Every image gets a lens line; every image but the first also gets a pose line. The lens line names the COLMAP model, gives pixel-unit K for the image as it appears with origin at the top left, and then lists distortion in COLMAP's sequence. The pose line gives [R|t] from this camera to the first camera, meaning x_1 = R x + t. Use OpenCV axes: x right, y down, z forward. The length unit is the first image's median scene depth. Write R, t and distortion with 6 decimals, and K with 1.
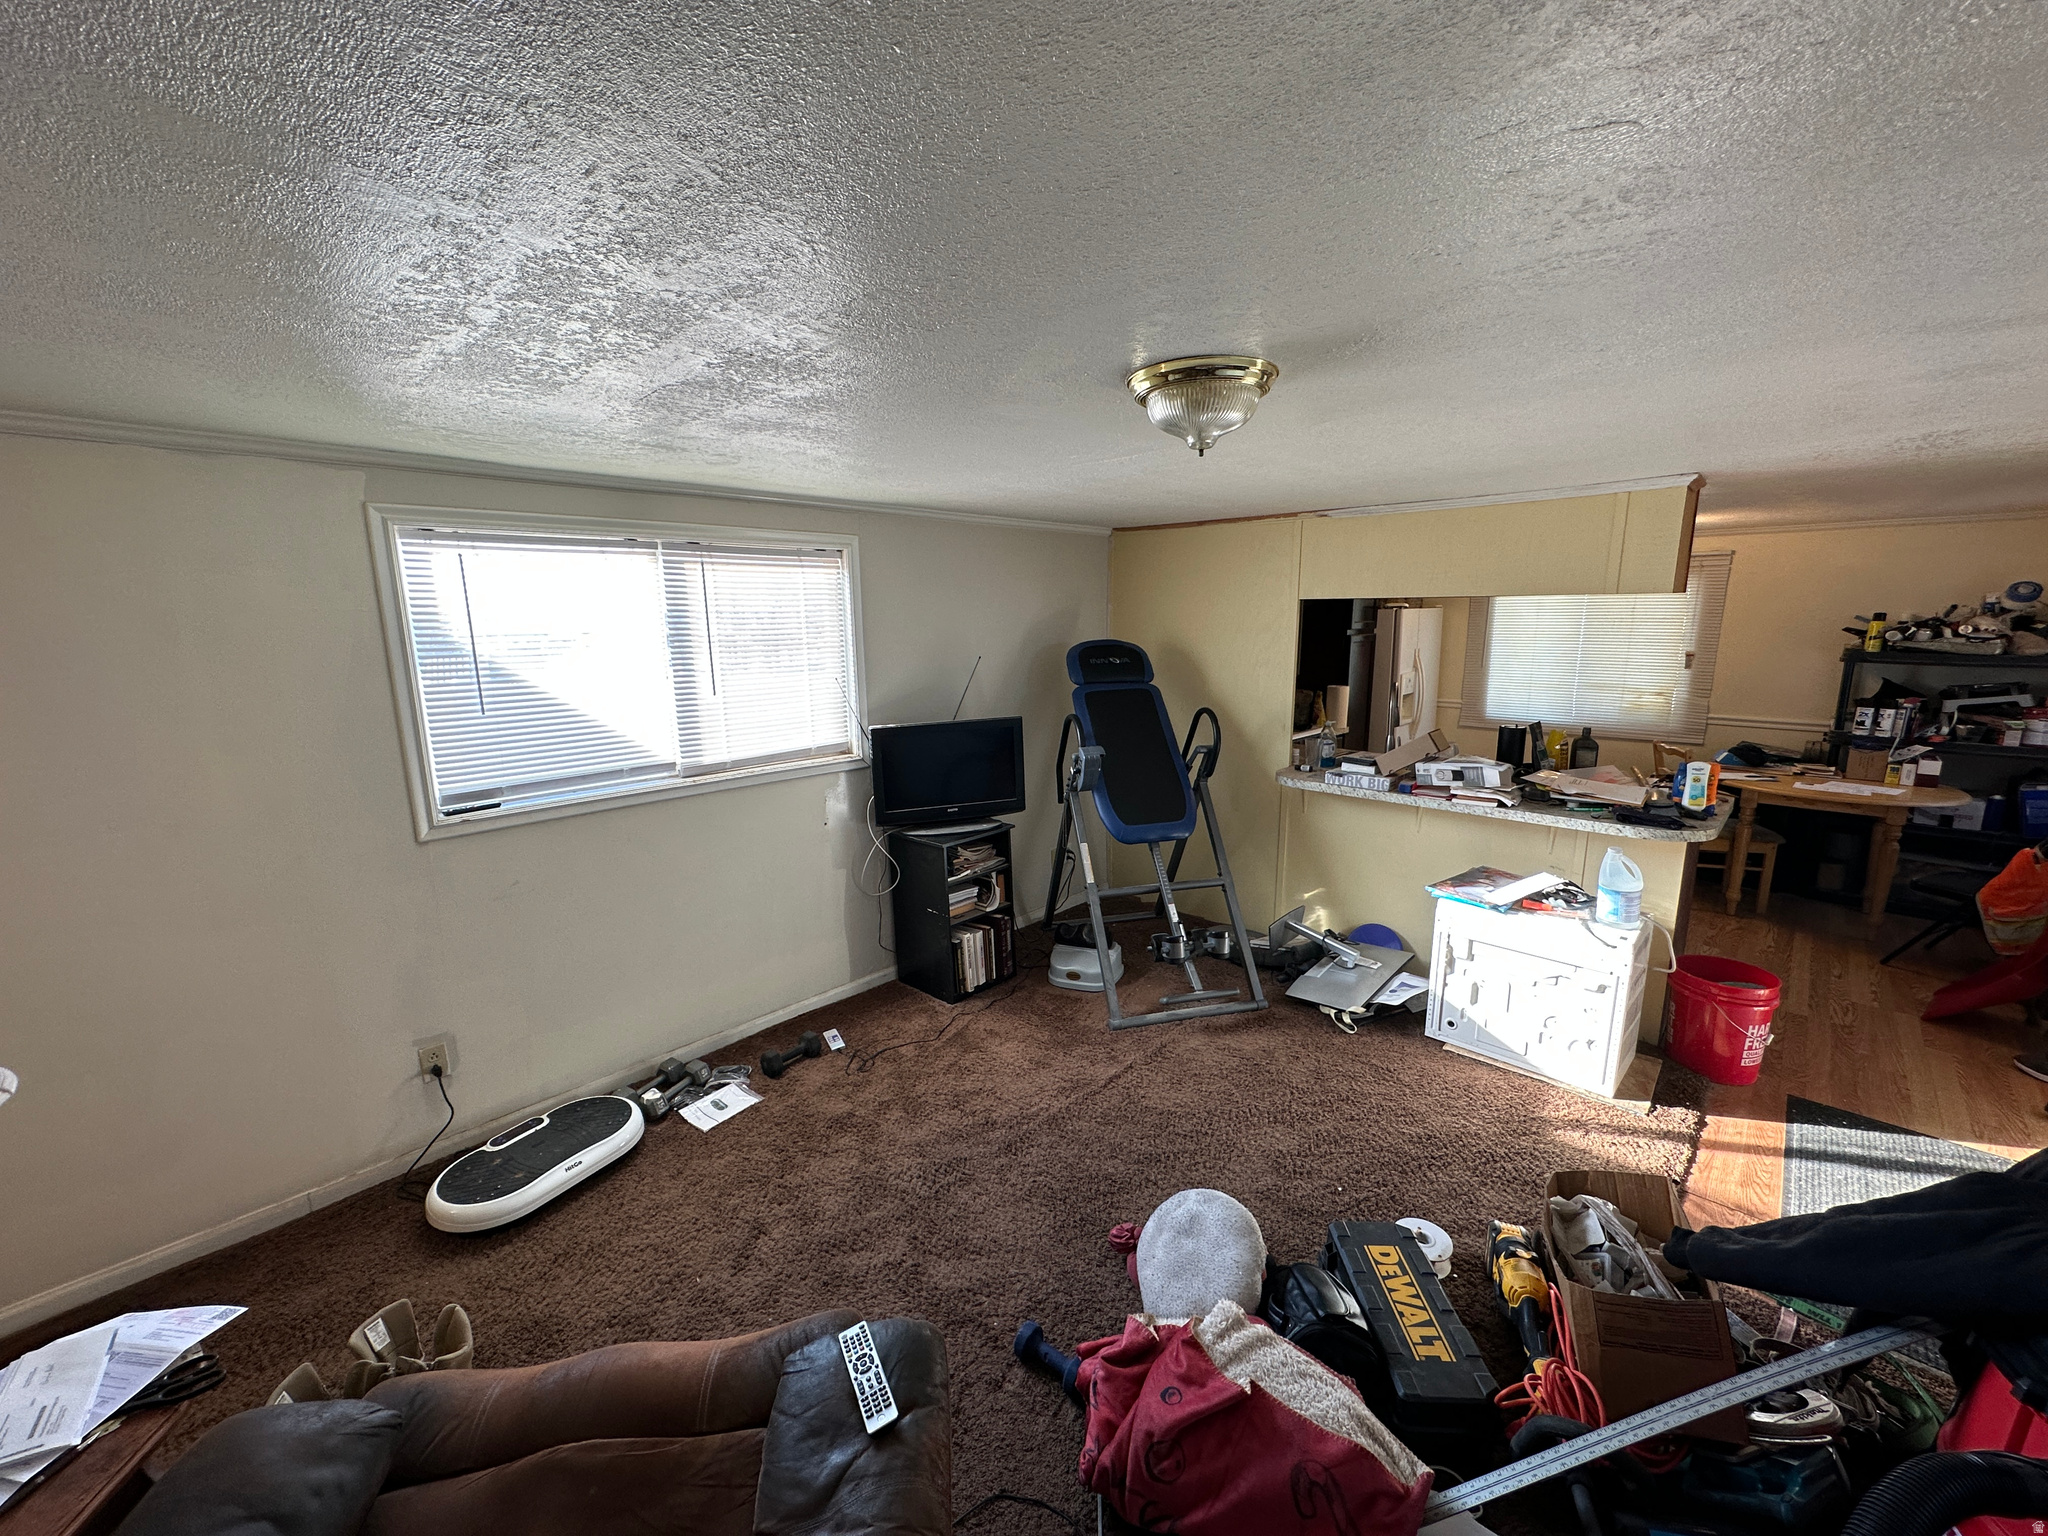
lens RADIAL K [[824.7, 0, 1024.0], [0, 824.7, 768.0], [0, 0, 1]] dist [0.002081, 0.001037]
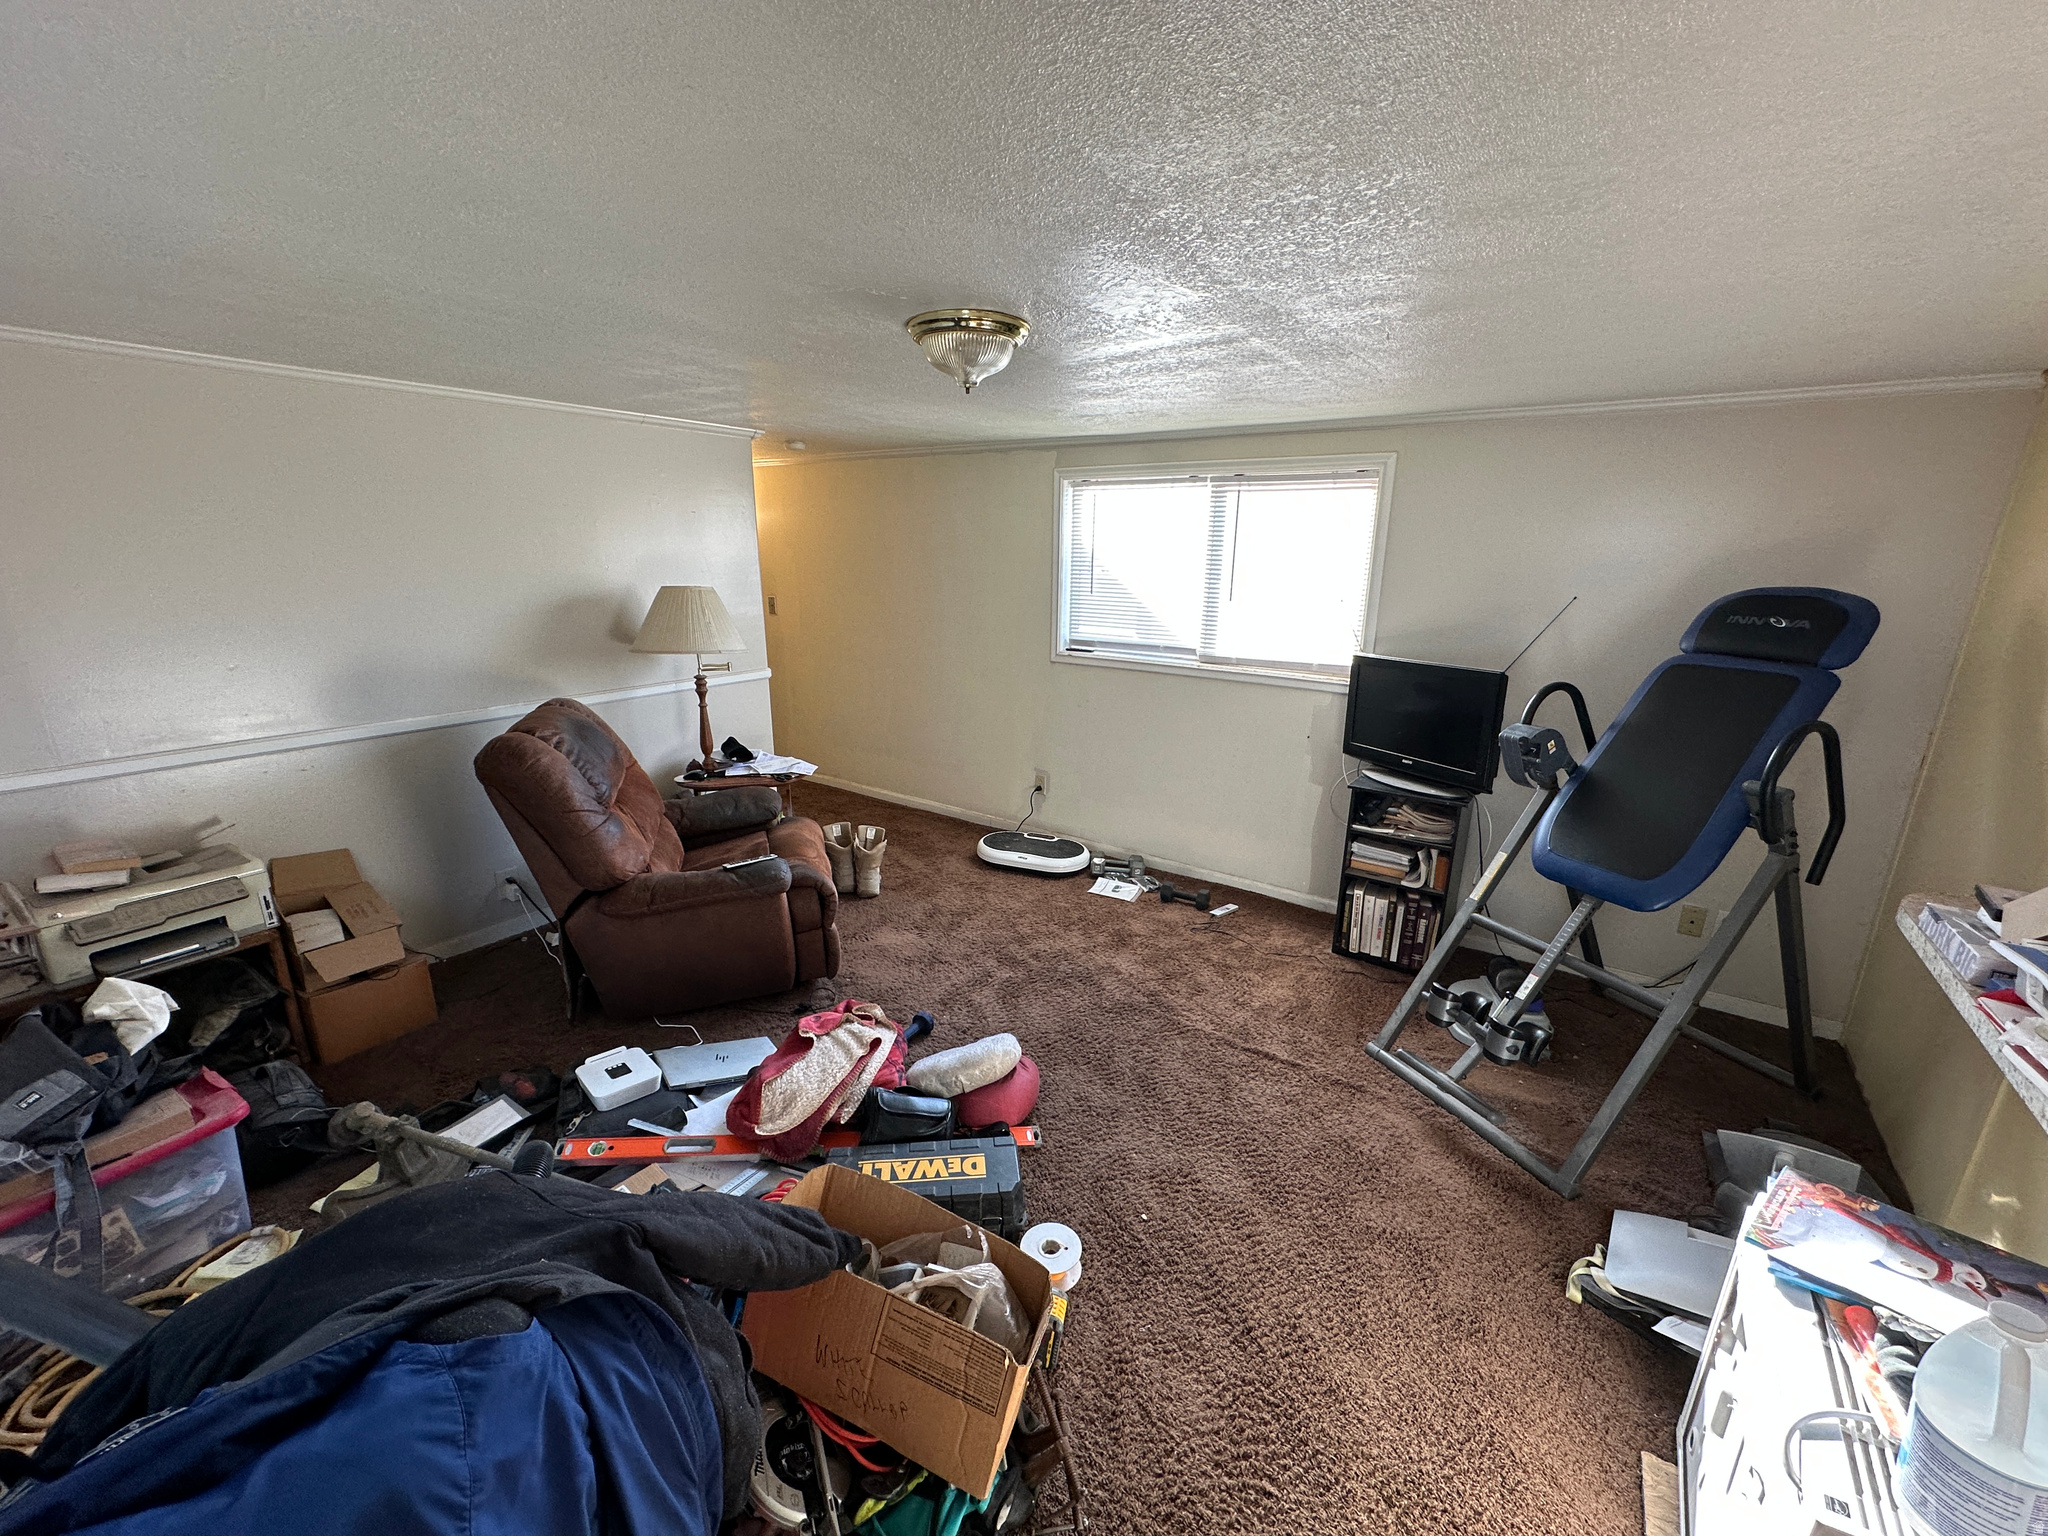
lens RADIAL K [[824.7, 0, 1024.0], [0, 824.7, 768.0], [0, 0, 1]] dist [0.002081, 0.001037]
pose [[0.152191, 0.276576, -0.948864, 0.812440], [-0.196470, 0.949354, 0.245207, -0.093120], [0.968626, 0.149106, 0.198823, 0.493118]]
